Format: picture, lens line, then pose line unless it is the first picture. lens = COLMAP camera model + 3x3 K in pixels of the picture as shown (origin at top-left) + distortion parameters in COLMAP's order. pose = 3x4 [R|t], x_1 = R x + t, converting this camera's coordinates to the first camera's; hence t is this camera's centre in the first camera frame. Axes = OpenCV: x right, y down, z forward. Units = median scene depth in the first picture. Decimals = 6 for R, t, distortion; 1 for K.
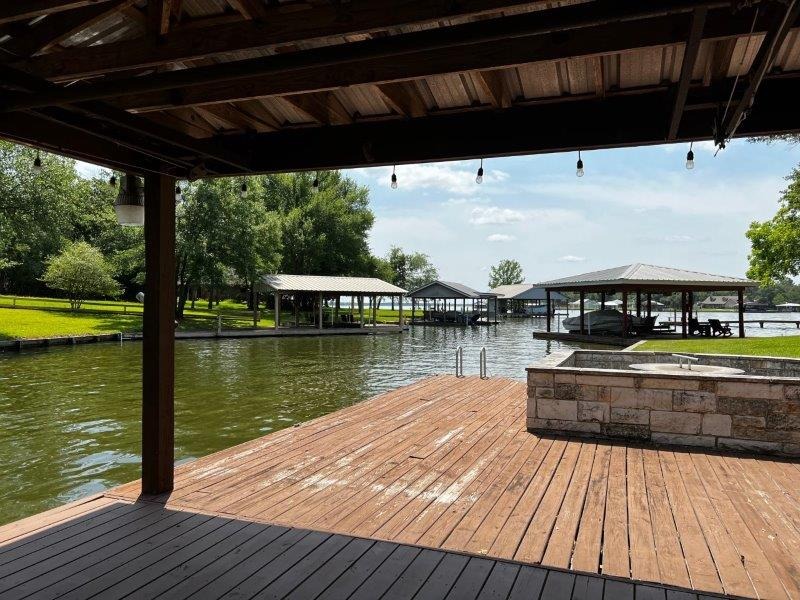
lens RADIAL K [[601.7, 0, 399.8], [0, 601.7, 297.3], [0, 0, 1]] dist [0.048453, -0.001351]
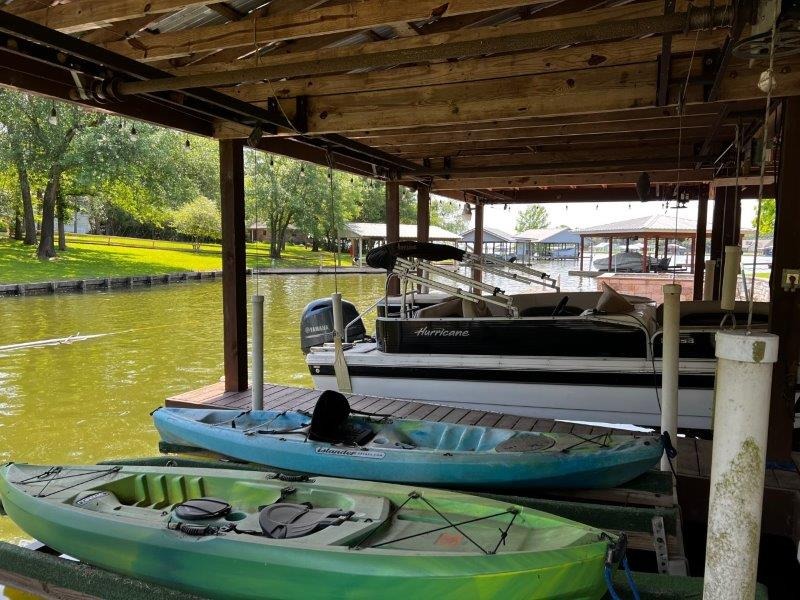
lens RADIAL K [[601.7, 0, 399.4], [0, 601.7, 305.3], [0, 0, 1]] dist [0.048453, -0.001351]
pose [[0.999422, 0.006940, -0.033293, -0.078580], [-0.003343, 0.994265, 0.106896, -0.002566], [0.033844, -0.106723, 0.993713, -0.233198]]
